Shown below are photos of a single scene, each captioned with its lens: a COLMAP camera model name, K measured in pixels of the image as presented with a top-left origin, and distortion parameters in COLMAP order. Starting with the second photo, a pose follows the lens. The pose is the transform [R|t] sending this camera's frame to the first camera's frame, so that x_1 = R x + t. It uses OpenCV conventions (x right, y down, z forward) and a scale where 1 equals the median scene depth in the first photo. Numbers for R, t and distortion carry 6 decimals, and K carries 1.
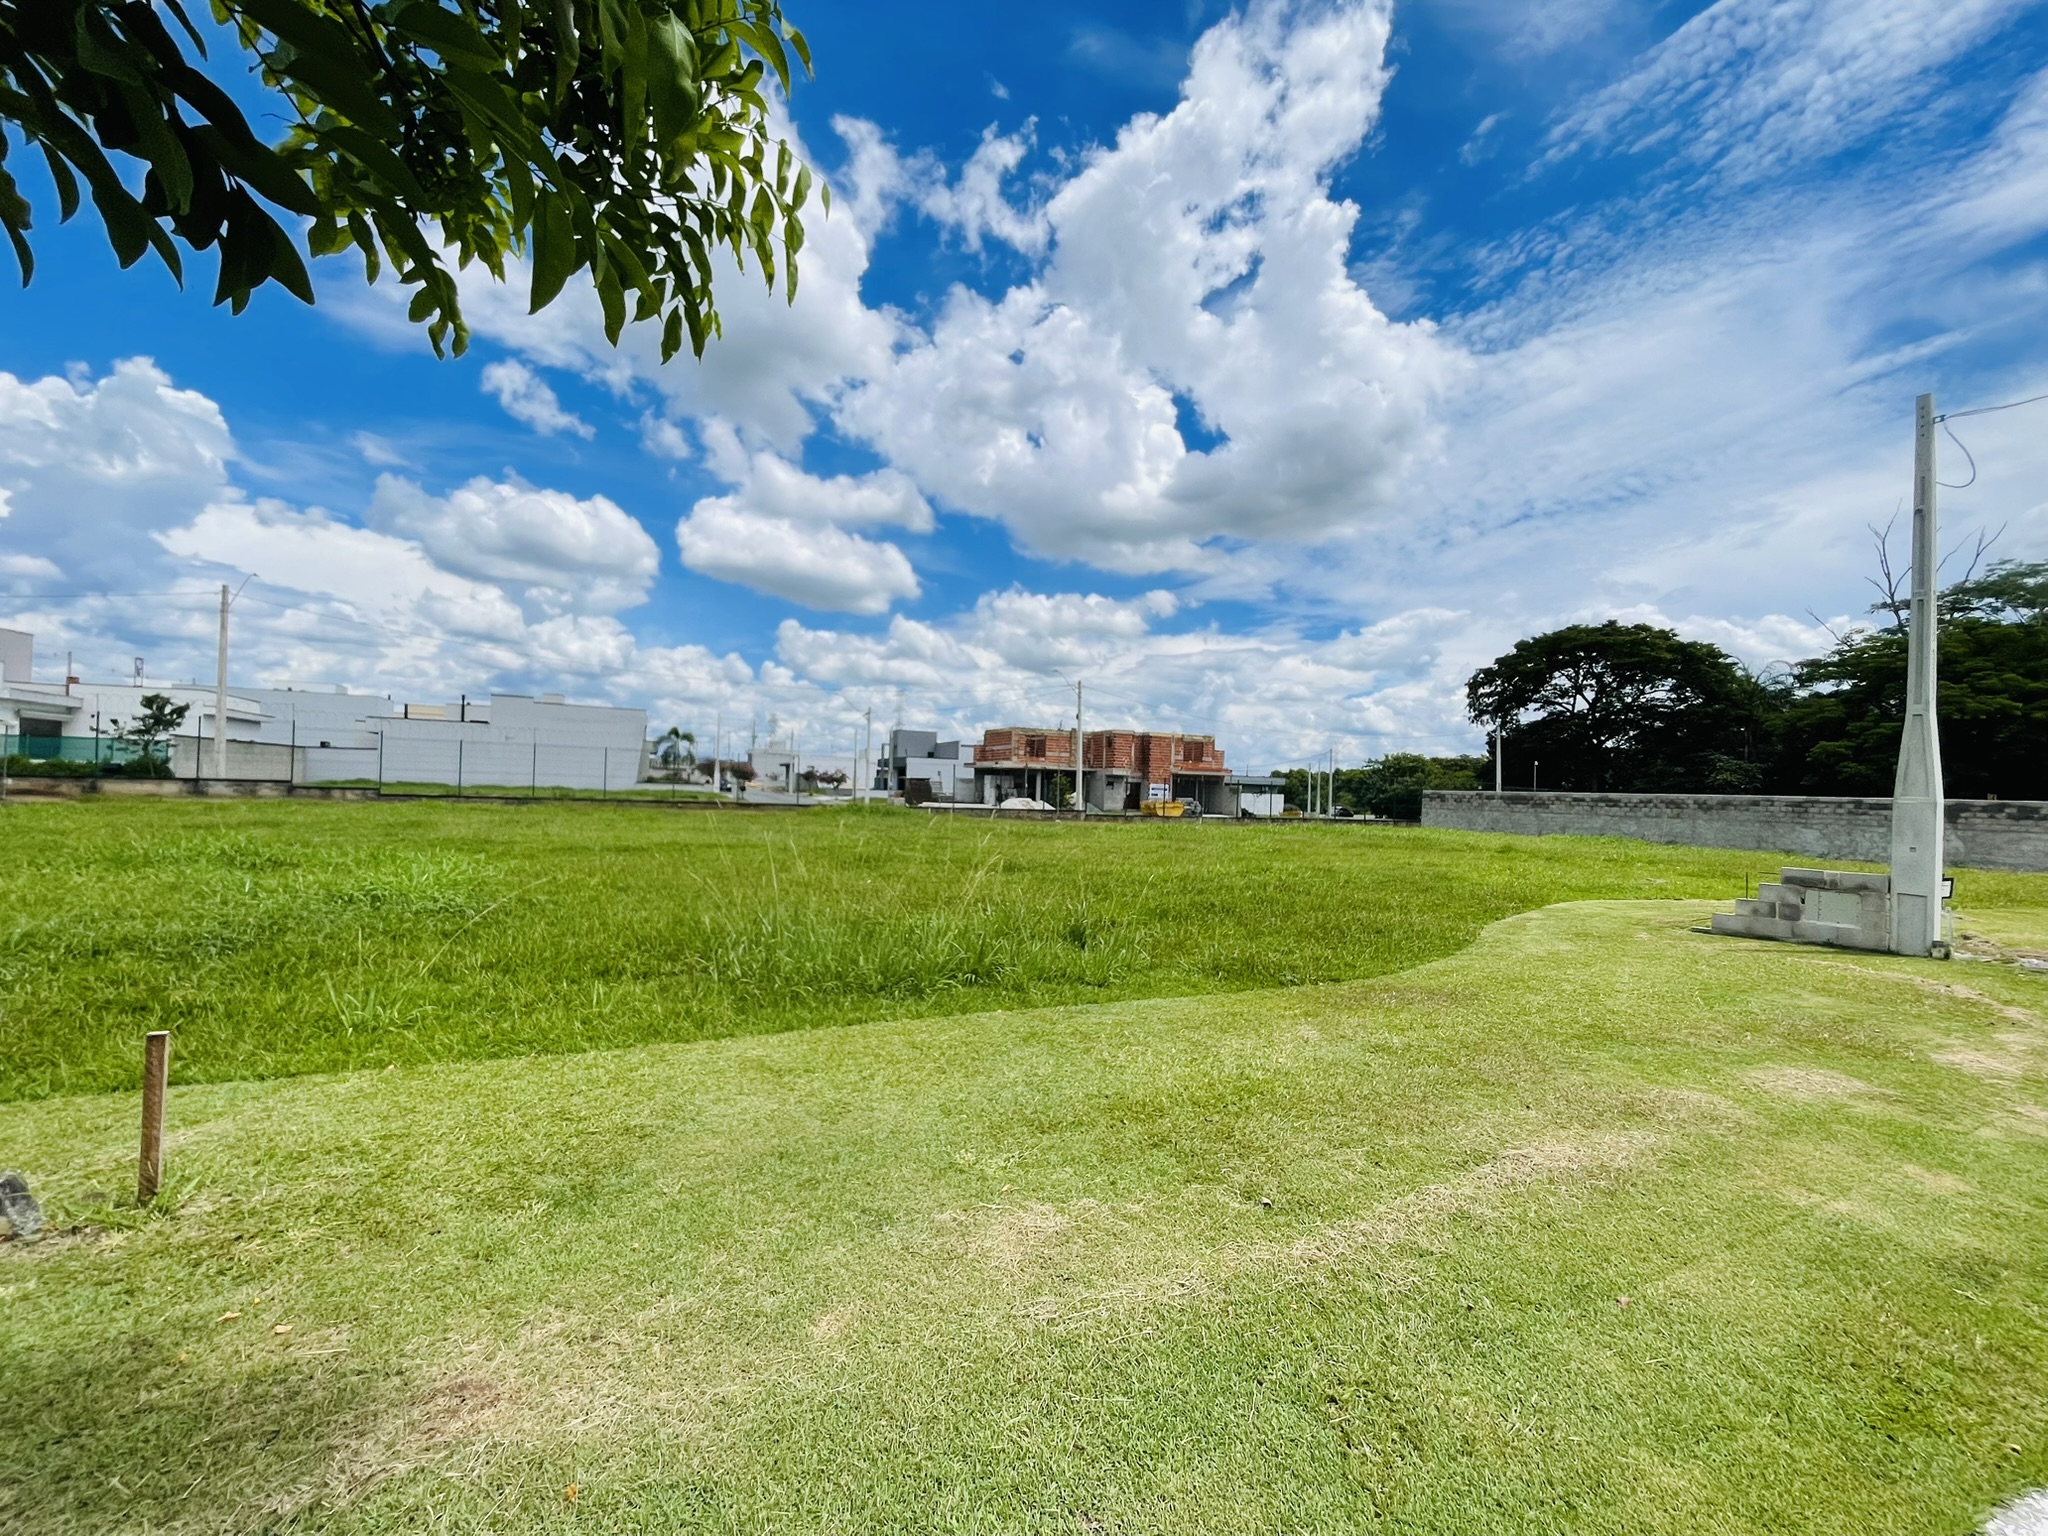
lens RADIAL K [[841.7, 0, 1007.7], [0, 841.7, 781.6], [0, 0, 1]] dist [-0.002073, -0.001703]
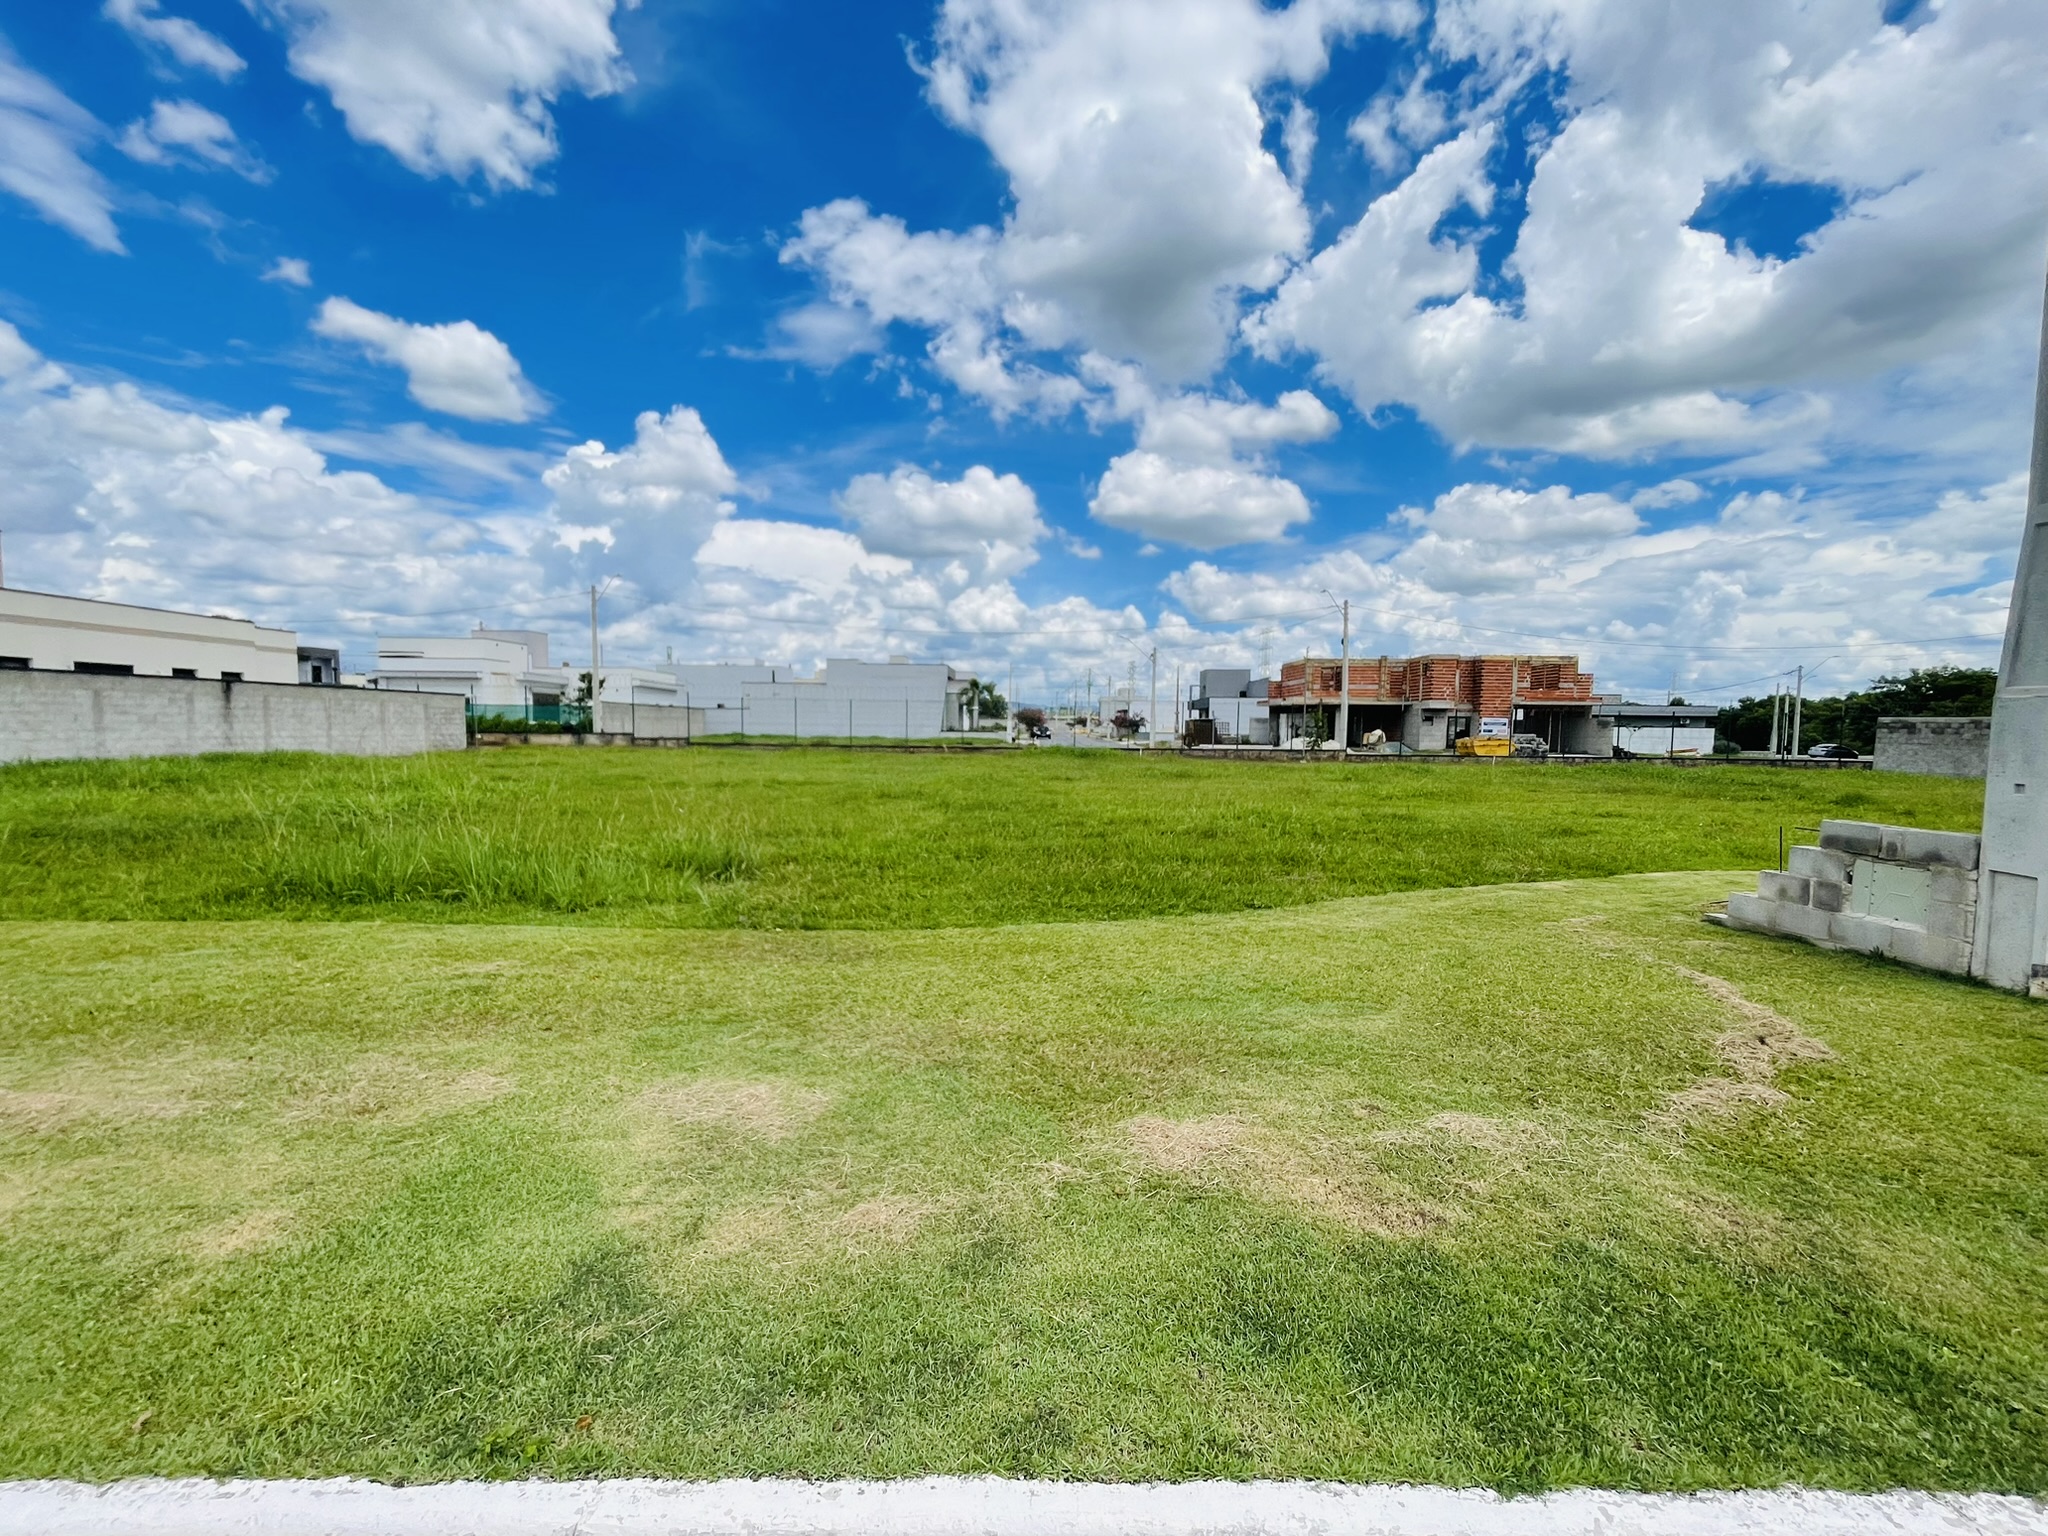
lens RADIAL K [[841.7, 0, 1010.9], [0, 841.7, 800.2], [0, 0, 1]] dist [-0.002073, -0.001703]
pose [[0.897984, 0.014024, -0.439804, 0.103322], [0.023779, 0.996485, 0.080325, 0.004614], [0.439385, -0.082589, 0.894494, 0.037092]]
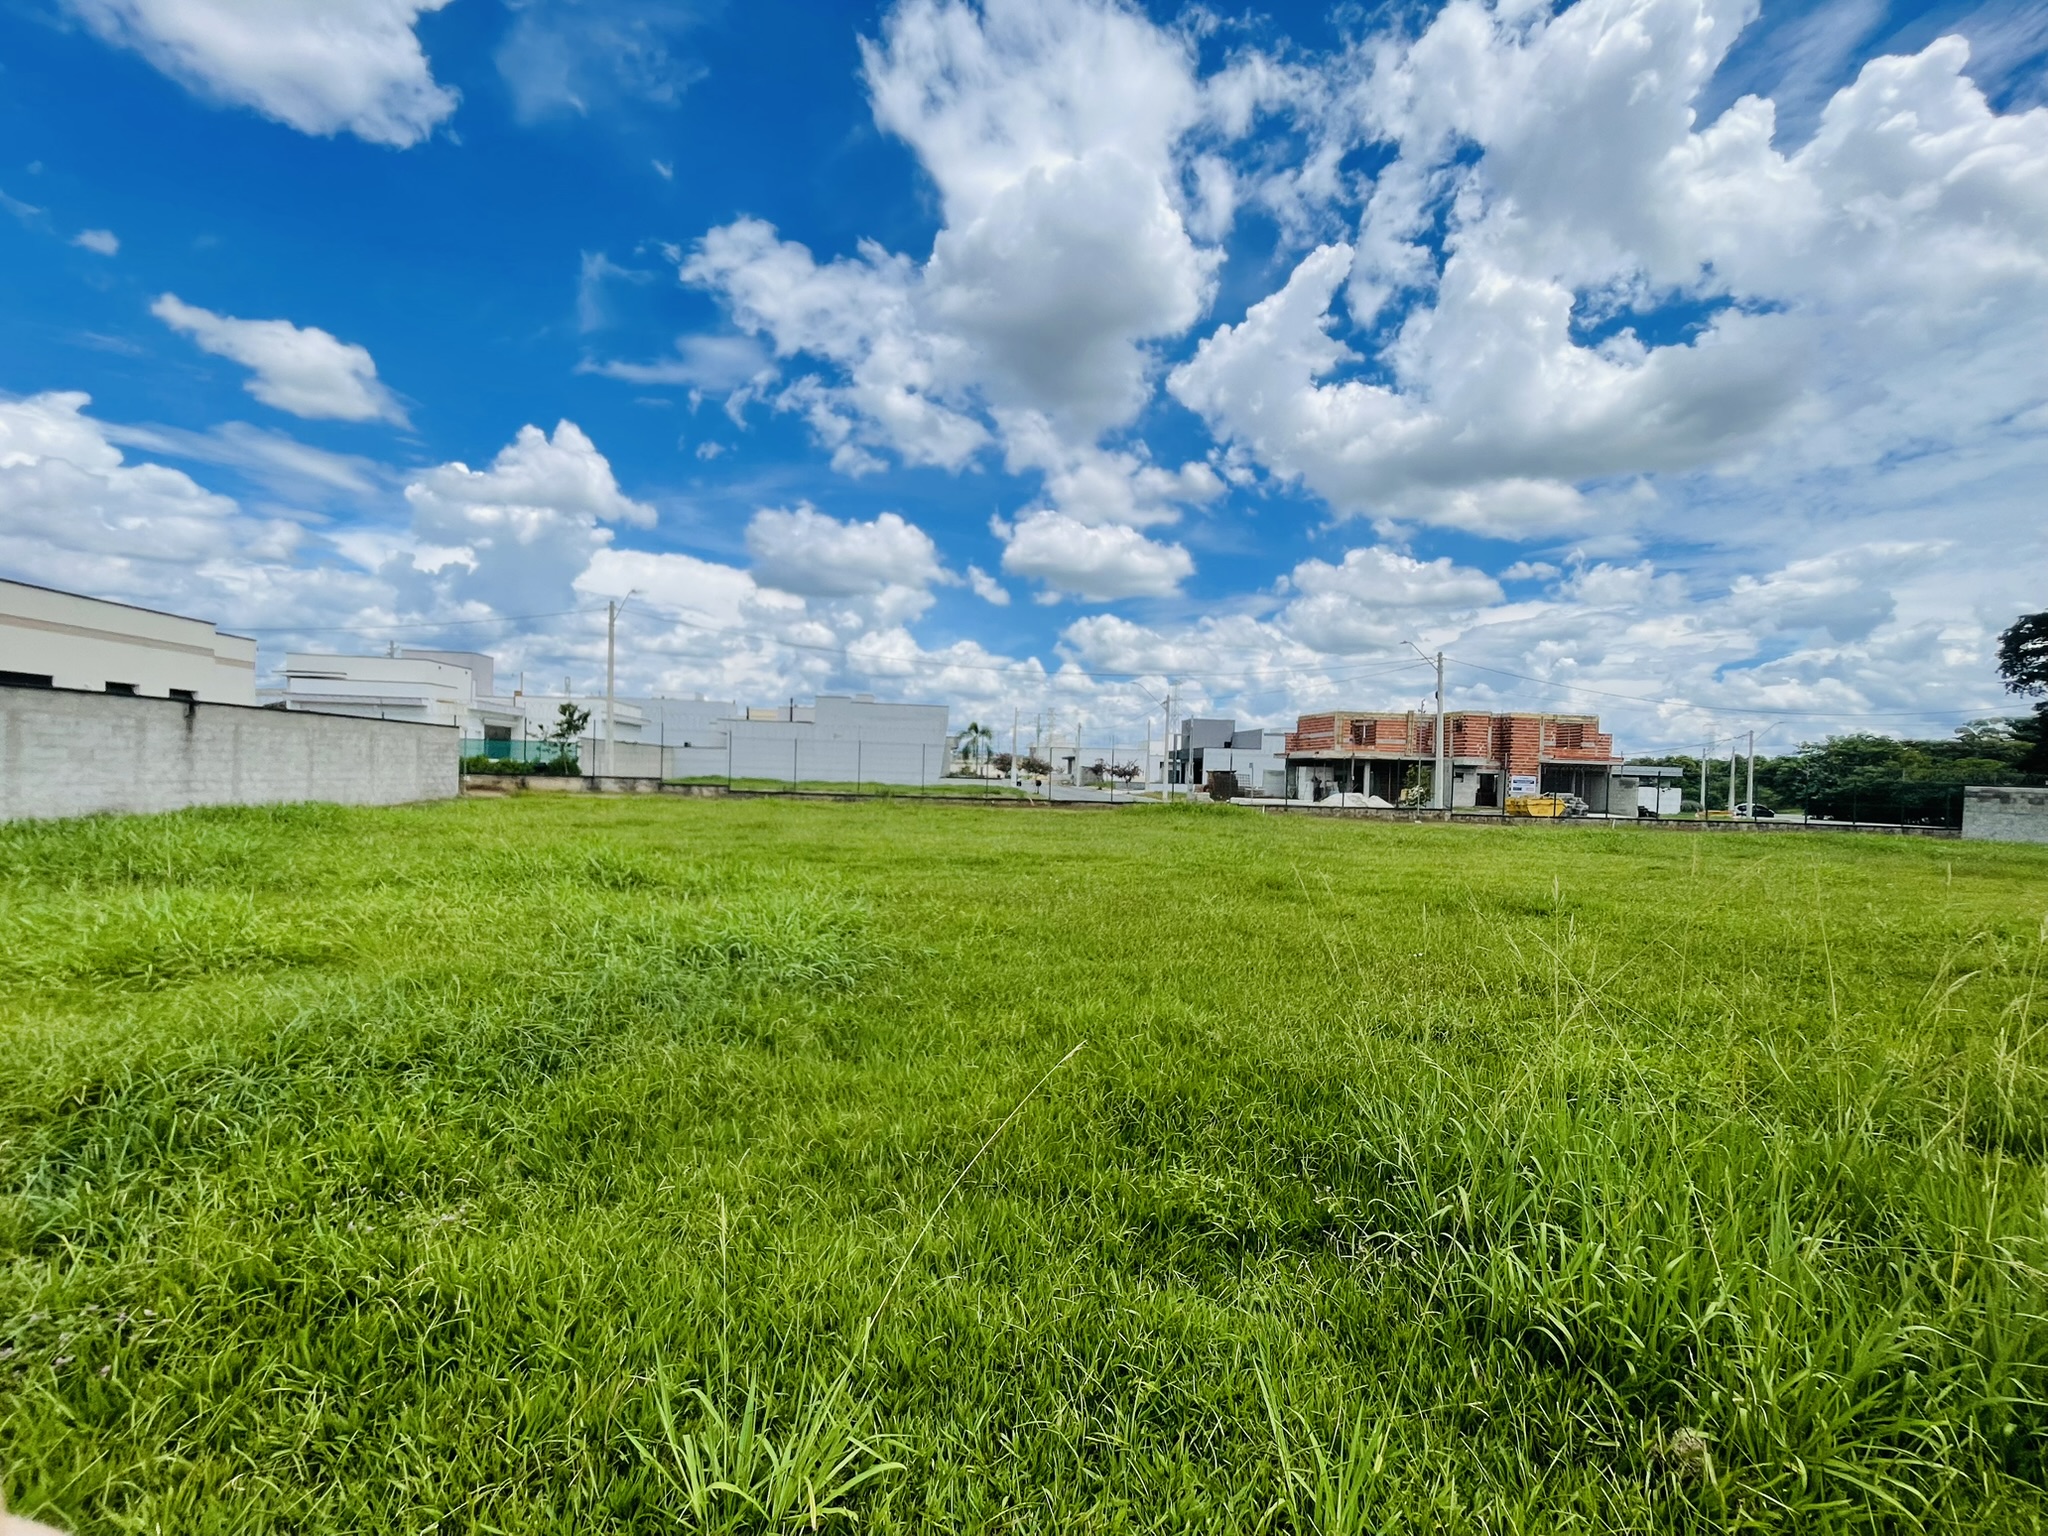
lens RADIAL K [[841.7, 0, 998.8], [0, 841.7, 814.8], [0, 0, 1]] dist [-0.002073, -0.001703]
pose [[0.948344, 0.009998, -0.317085, -0.040737], [0.005554, 0.998827, 0.048104, -0.001652], [0.317194, -0.047380, 0.947176, 0.046650]]
